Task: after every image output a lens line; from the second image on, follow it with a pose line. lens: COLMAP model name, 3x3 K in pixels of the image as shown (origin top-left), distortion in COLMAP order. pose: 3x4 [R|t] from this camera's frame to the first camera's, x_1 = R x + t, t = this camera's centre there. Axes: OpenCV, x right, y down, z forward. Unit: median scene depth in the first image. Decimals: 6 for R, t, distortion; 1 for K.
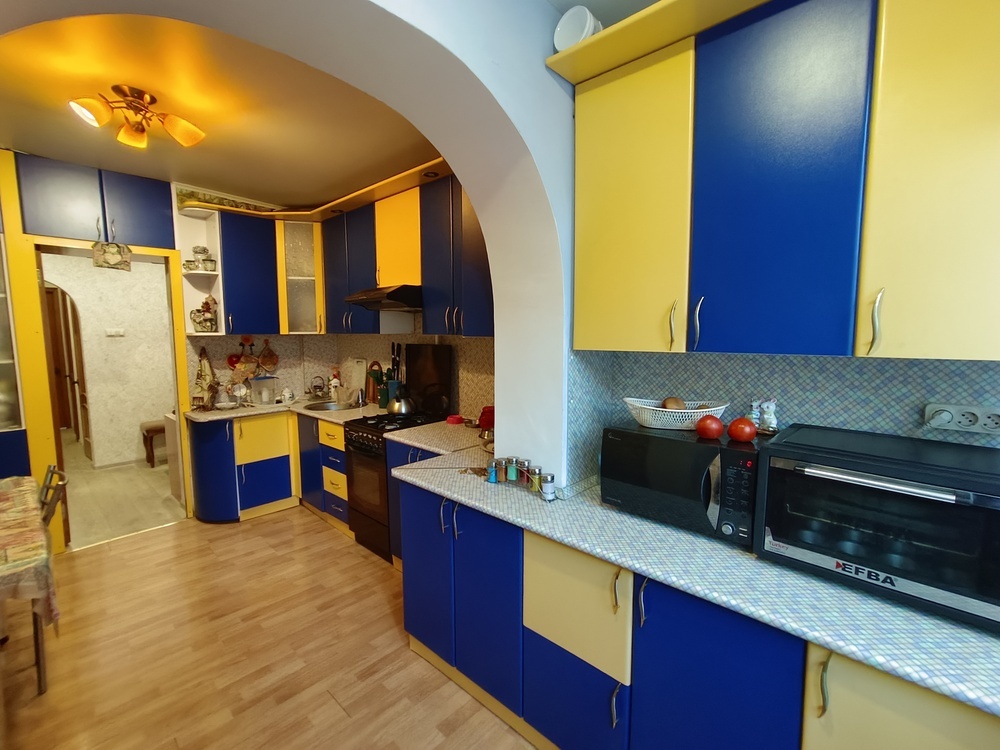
lens RADIAL K [[456.2, 0, 500.0], [0, 456.2, 375.0], [0, 0, 1]] dist [0.000378, 0.000036]
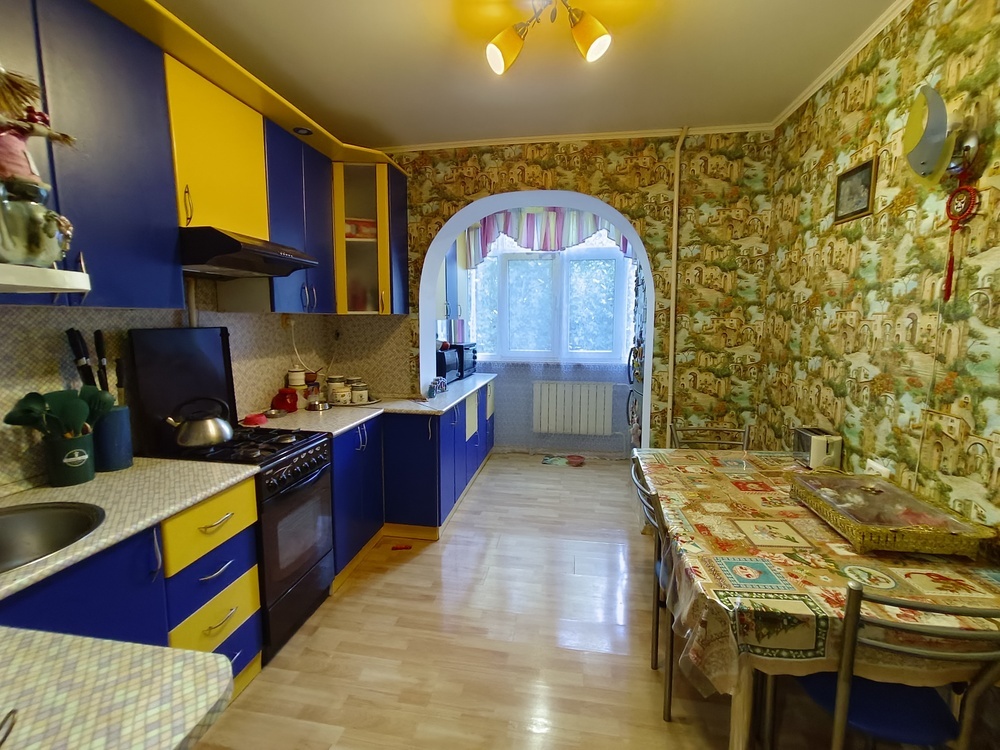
lens RADIAL K [[456.2, 0, 500.0], [0, 456.2, 375.0], [0, 0, 1]] dist [0.000378, 0.000036]
pose [[-0.573736, -0.114648, 0.810977, -1.001252], [0.060668, 0.981486, 0.181673, -0.101337], [-0.816791, 0.153433, -0.556158, 1.110819]]
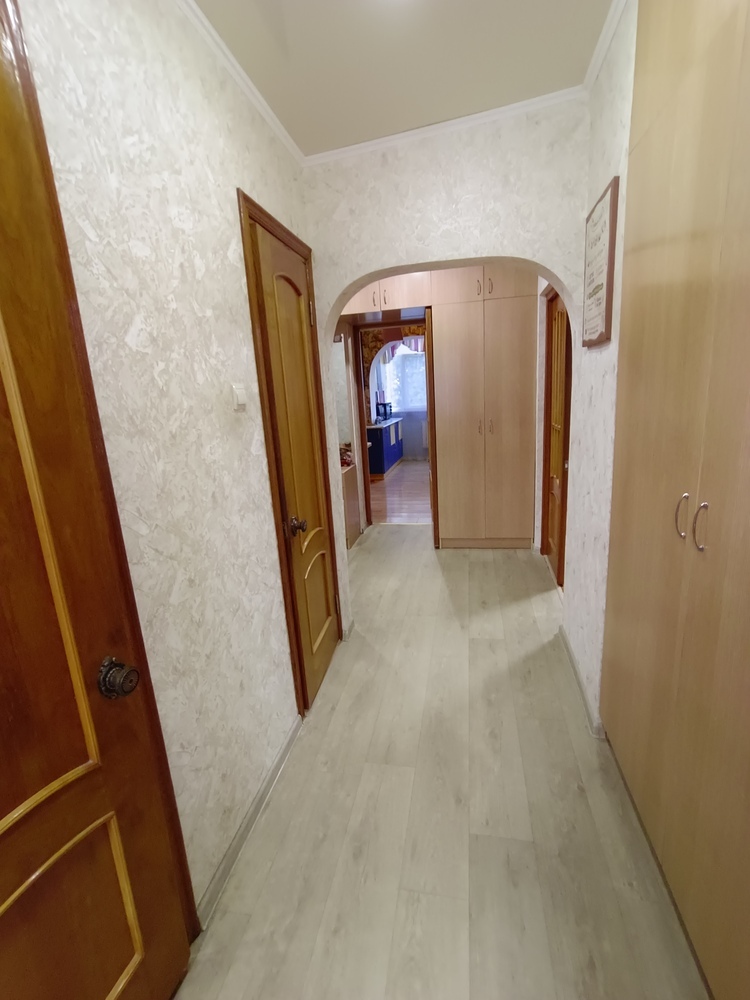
lens RADIAL K [[456.2, 0, 375.0], [0, 456.2, 500.0], [0, 0, 1]] dist [0.000378, 0.000036]
pose [[-0.527746, -0.178463, 0.830443, -1.574333], [0.130435, 0.949056, 0.286844, -0.146141], [-0.839327, 0.259700, -0.477583, 1.517529]]
